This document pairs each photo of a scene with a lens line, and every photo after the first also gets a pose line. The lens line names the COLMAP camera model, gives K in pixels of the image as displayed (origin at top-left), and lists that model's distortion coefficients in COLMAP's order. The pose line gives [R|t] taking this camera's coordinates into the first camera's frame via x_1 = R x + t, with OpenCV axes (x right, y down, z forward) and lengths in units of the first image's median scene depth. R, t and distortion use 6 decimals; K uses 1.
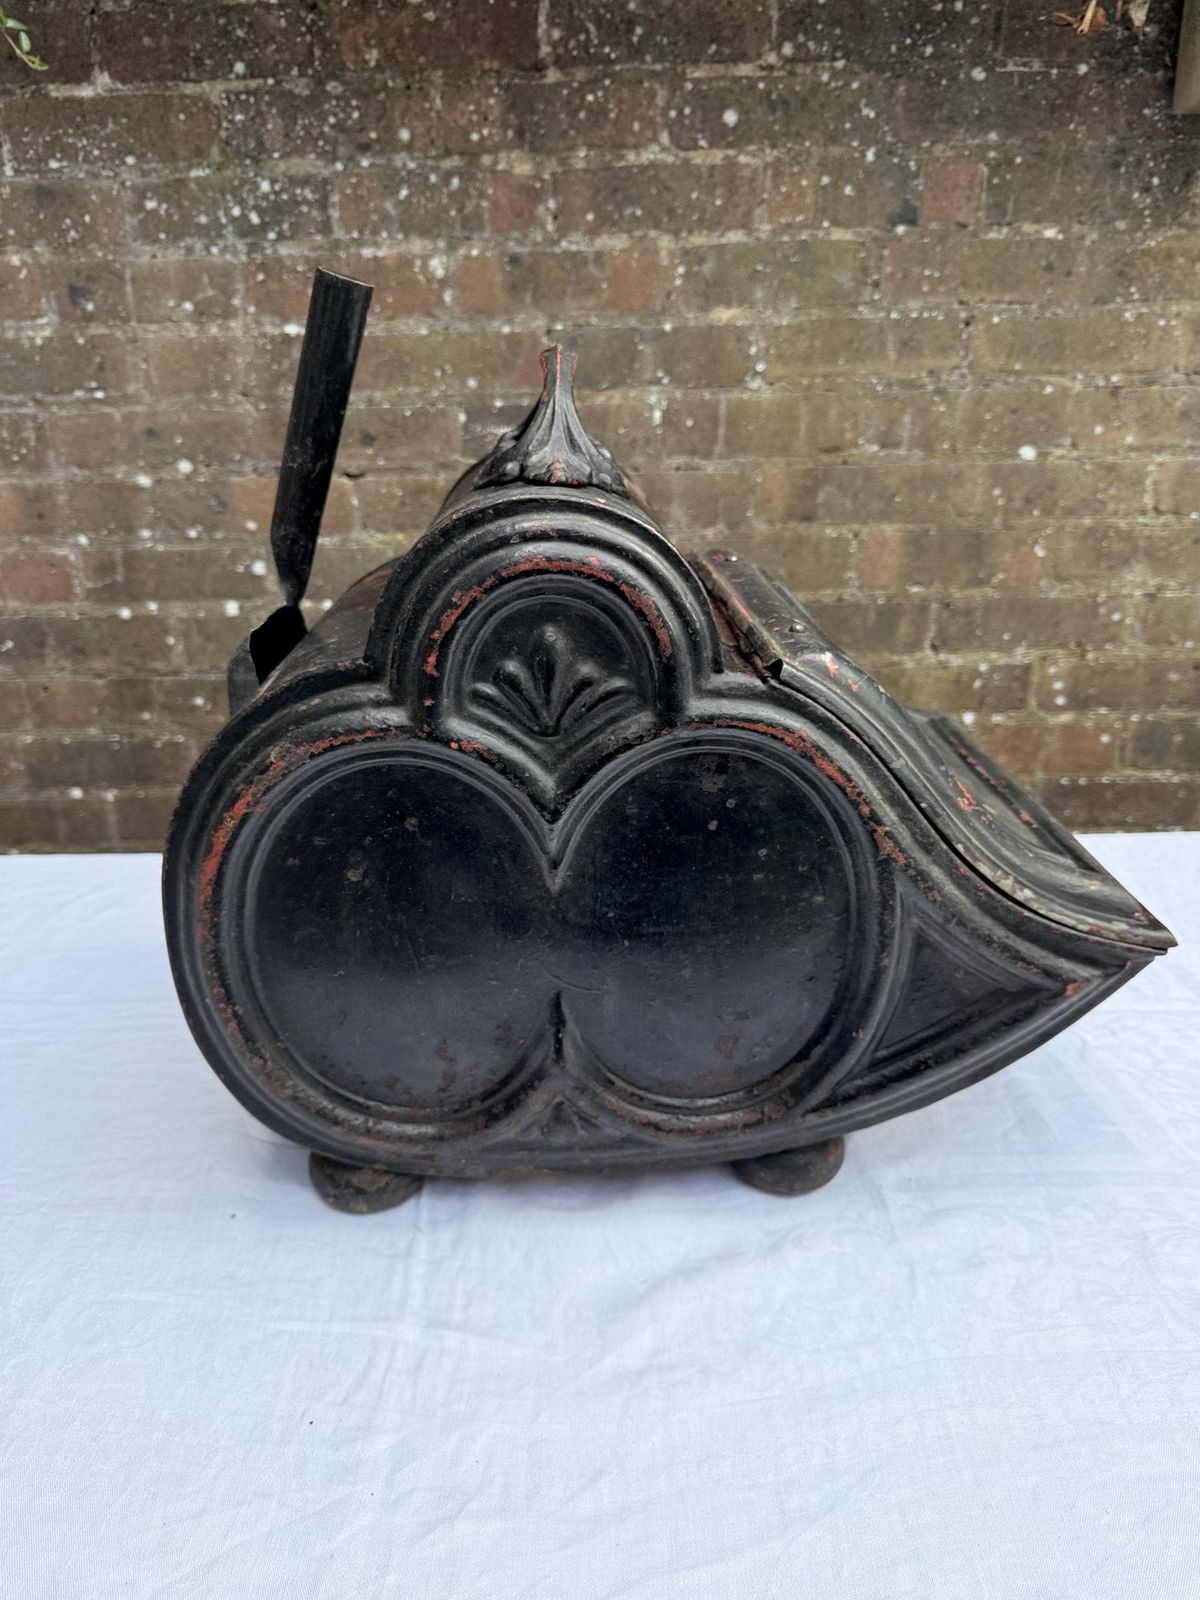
lens RADIAL K [[1185.3, 0, 598.8], [0, 1185.3, 773.1], [0, 0, 1]] dist [-0.021786, 0.002716]
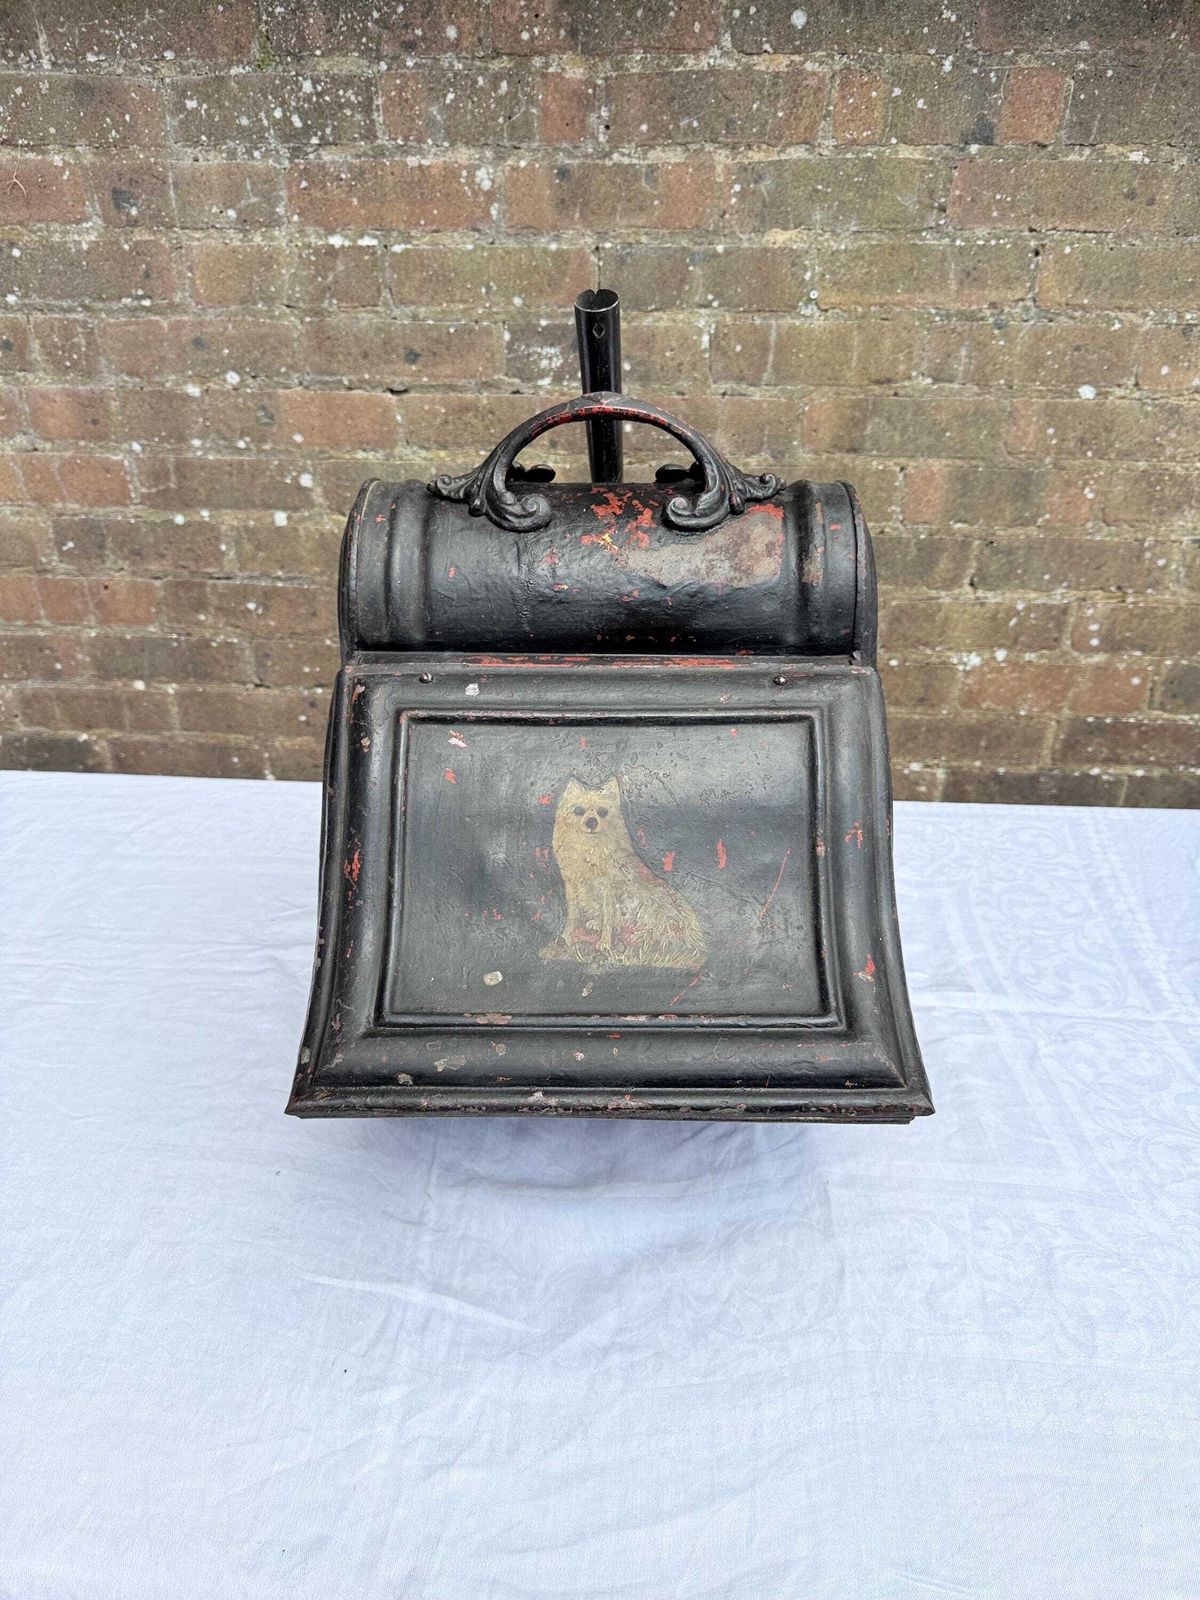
lens RADIAL K [[1185.3, 0, 588.8], [0, 1185.3, 798.4], [0, 0, 1]] dist [-0.021786, 0.002716]
pose [[0.997334, 0.049902, -0.053245, 0.025442], [-0.038470, 0.979553, 0.197472, -0.126314], [0.062011, -0.194897, 0.978861, -0.036684]]
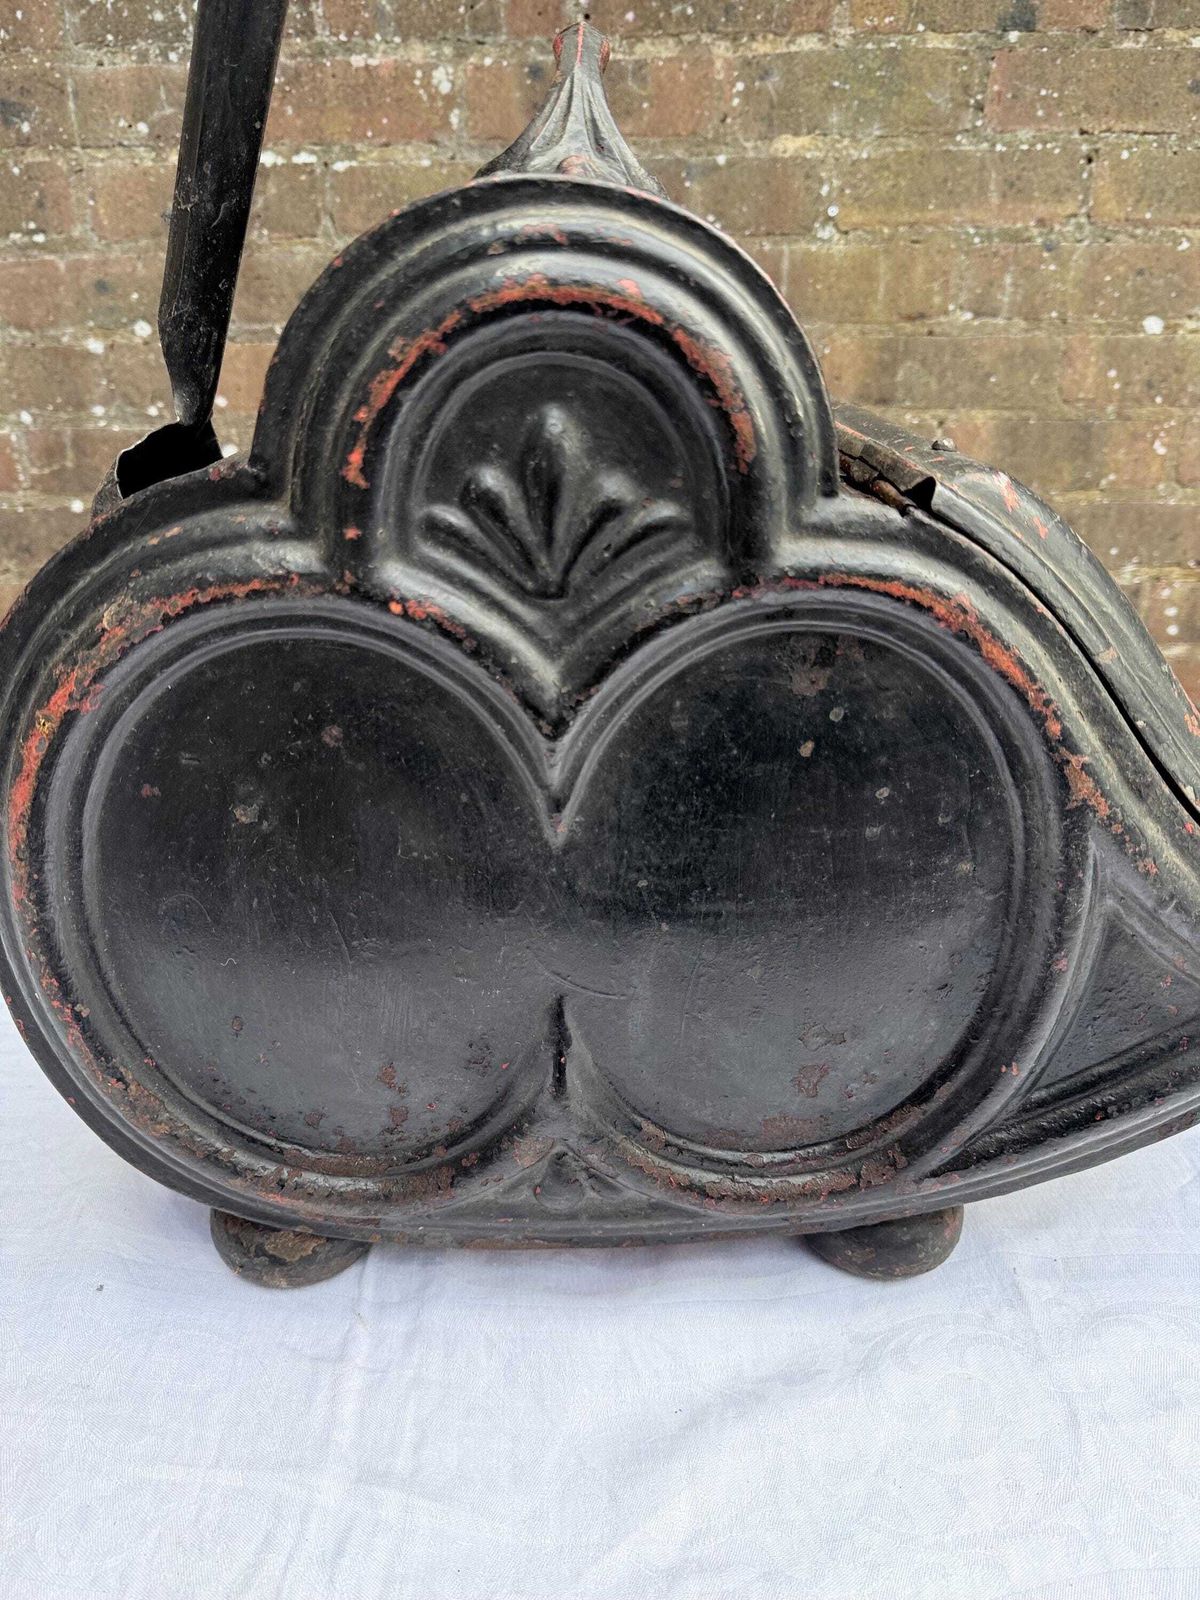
lens RADIAL K [[1185.3, 0, 596.5], [0, 1185.3, 786.3], [0, 0, 1]] dist [-0.021786, 0.002716]
pose [[0.999518, 0.021858, -0.022022, -0.000853], [-0.020610, 0.998252, 0.055393, 0.013990], [0.023195, -0.054912, 0.998222, 0.160411]]
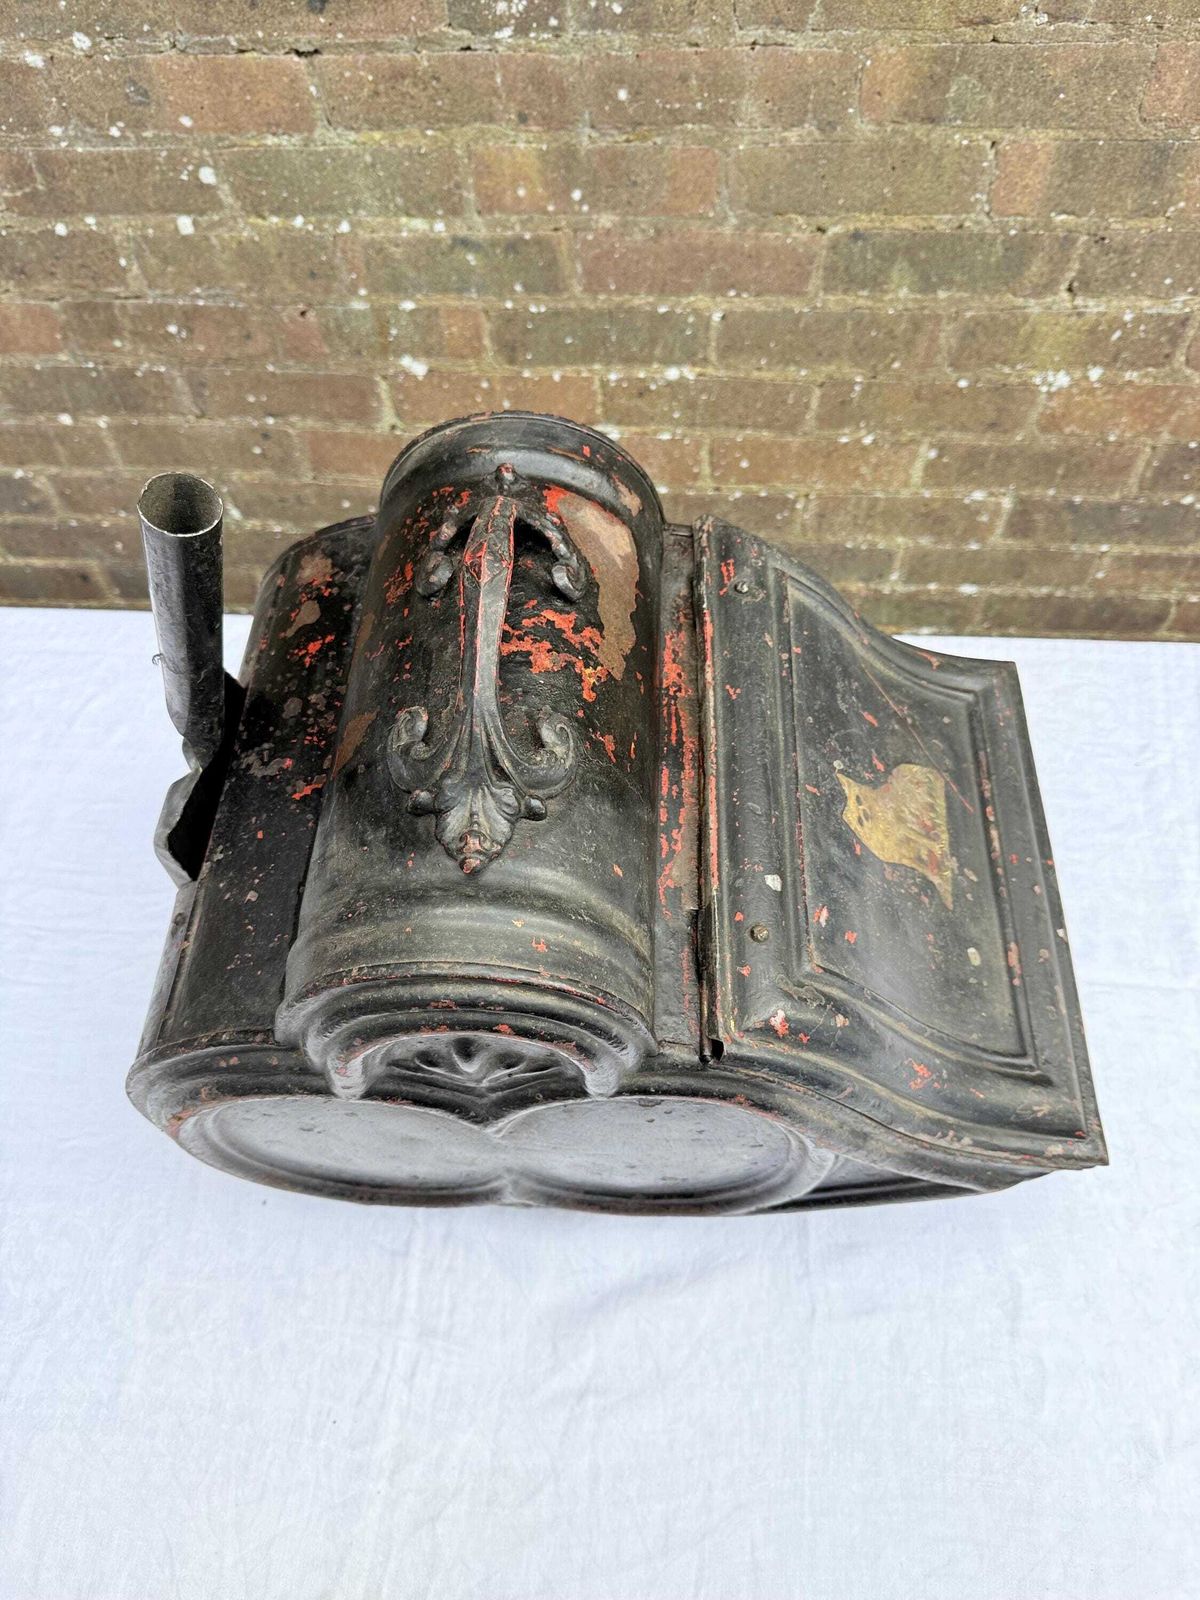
lens RADIAL K [[1185.3, 0, 593.0], [0, 1185.3, 817.8], [0, 0, 1]] dist [-0.021786, 0.002716]
pose [[0.996082, 0.051815, -0.071664, 0.048643], [0.004256, 0.781339, 0.624093, -0.356424], [0.088331, -0.621952, 0.778057, 0.168294]]
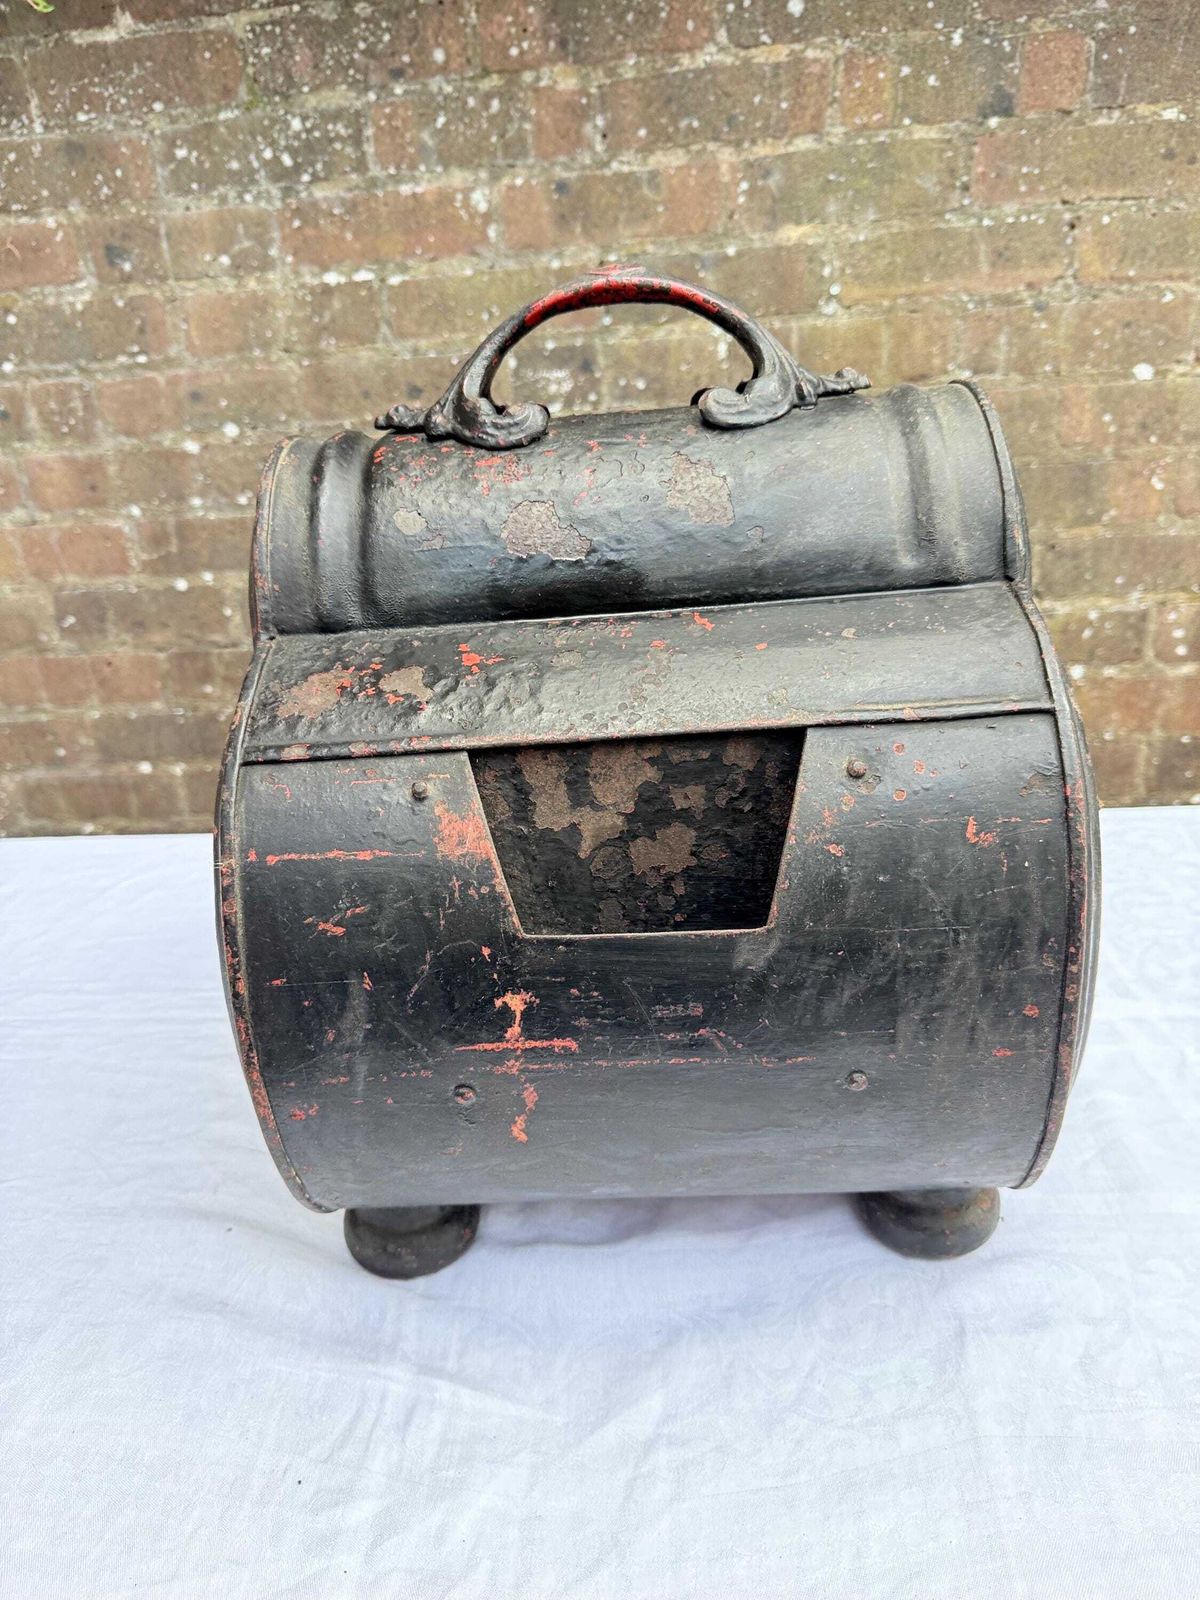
lens RADIAL K [[1185.3, 0, 581.4], [0, 1185.3, 793.7], [0, 0, 1]] dist [-0.021786, 0.002716]
pose [[0.993550, -0.011951, -0.112763, 0.041901], [0.018980, 0.997928, 0.061470, -0.018069], [0.111795, -0.063214, 0.991719, 0.059177]]
